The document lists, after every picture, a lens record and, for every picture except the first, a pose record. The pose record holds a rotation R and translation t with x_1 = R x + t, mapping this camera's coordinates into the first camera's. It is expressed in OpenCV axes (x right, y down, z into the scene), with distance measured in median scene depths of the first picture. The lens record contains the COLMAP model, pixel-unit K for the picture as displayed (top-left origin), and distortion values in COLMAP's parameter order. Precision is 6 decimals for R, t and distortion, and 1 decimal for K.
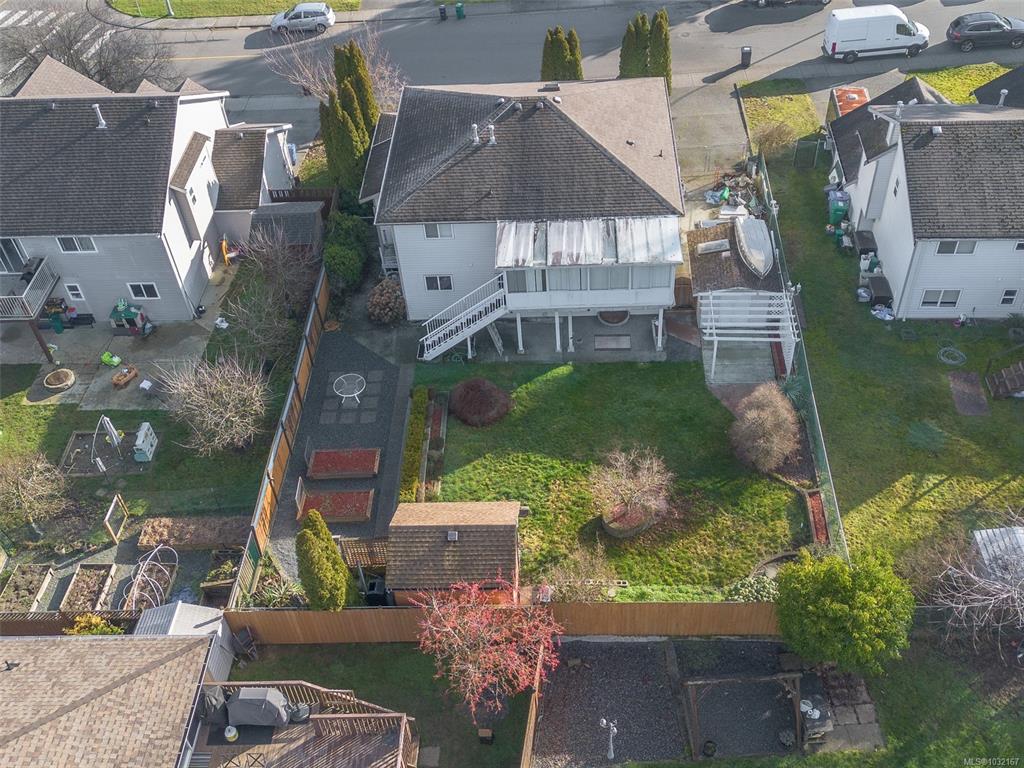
lens RADIAL K [[996.2, 0, 534.9], [0, 996.2, 383.3], [0, 0, 1]] dist [0.037517, -0.005815]
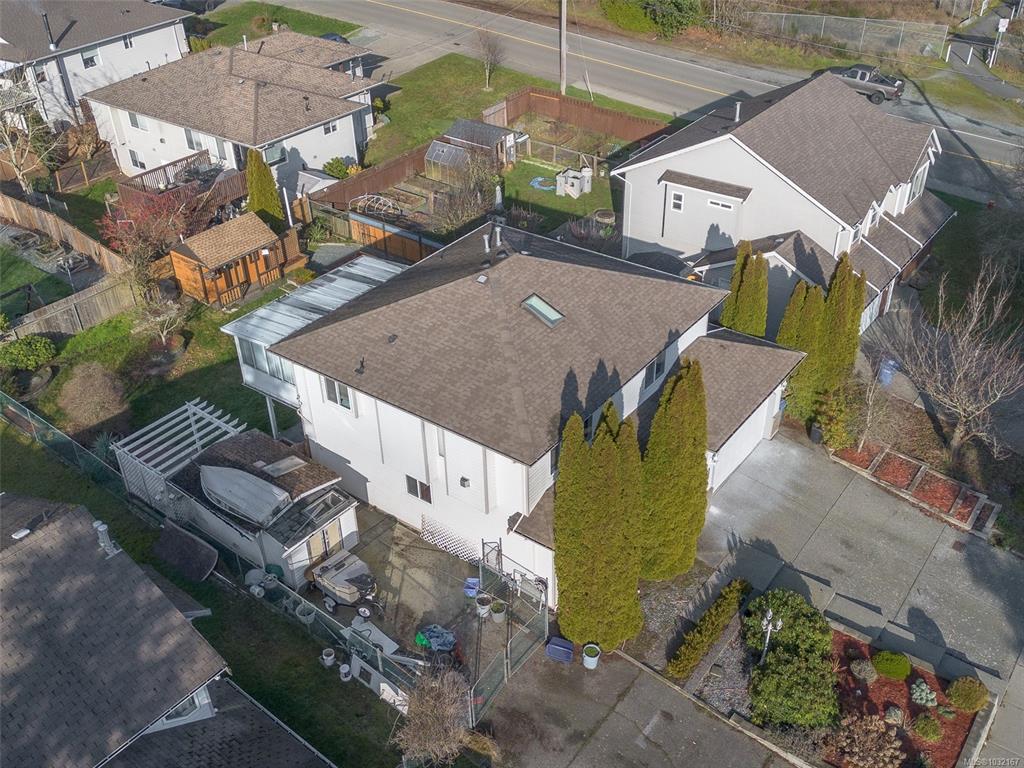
lens RADIAL K [[948.1, 0, 506.3], [0, 948.1, 388.0], [0, 0, 1]] dist [0.035963, -0.004468]
pose [[-0.587265, 0.504092, -0.633254, 0.561577], [-0.540607, 0.337986, 0.770396, -0.893899], [0.602382, 0.794768, 0.074028, 1.086212]]
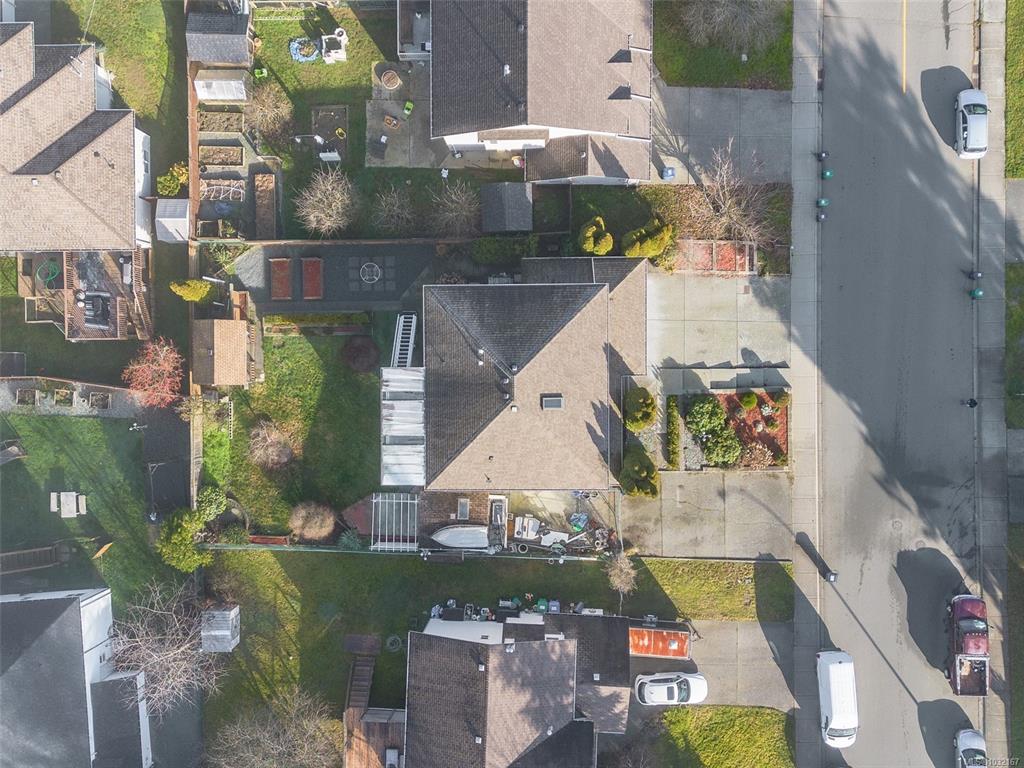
lens RADIAL K [[948.1, 0, 506.3], [0, 948.1, 388.0], [0, 0, 1]] dist [0.035963, -0.004468]
pose [[0.023018, 0.997633, 0.064792, -0.096898], [-0.677916, -0.032057, 0.734441, -1.309004], [0.734779, -0.060828, 0.675573, 0.117997]]
